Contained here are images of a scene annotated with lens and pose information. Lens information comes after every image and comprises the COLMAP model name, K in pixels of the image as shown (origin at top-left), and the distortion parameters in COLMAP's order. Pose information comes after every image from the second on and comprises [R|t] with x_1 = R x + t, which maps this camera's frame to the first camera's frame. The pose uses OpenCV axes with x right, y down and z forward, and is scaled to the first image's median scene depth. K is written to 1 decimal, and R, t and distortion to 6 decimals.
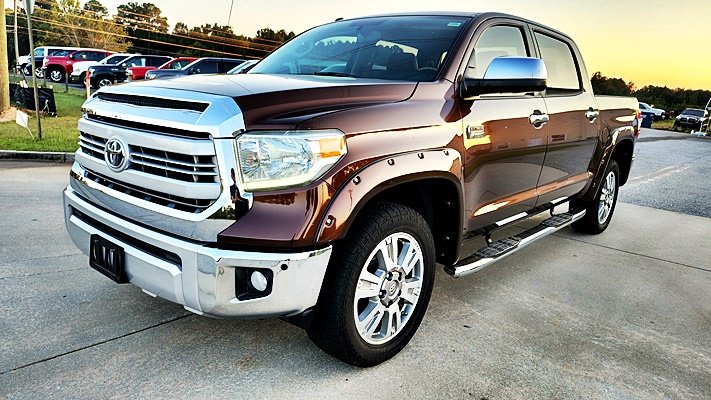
lens RADIAL K [[520.1, 0, 353.5], [0, 520.1, 201.7], [0, 0, 1]] dist [0.002756, -0.006984]
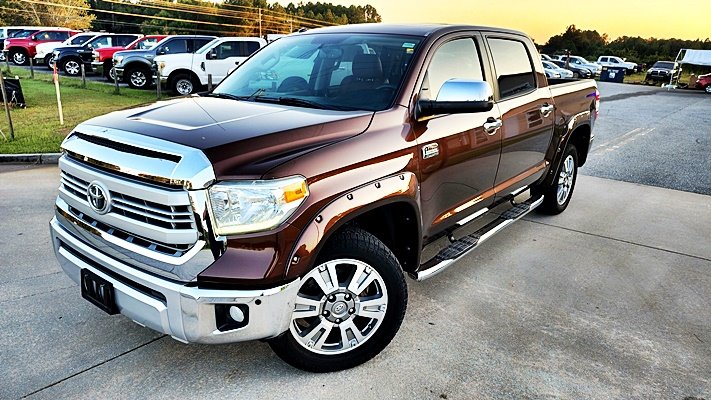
lens RADIAL K [[527.4, 0, 355.5], [0, 527.4, 200.0], [0, 0, 1]] dist [0.002431, -0.003042]
pose [[0.997951, -0.056826, 0.029416, 0.038672], [0.054107, 0.994810, 0.086175, -0.129482], [-0.034160, -0.084407, 0.995846, -0.094542]]
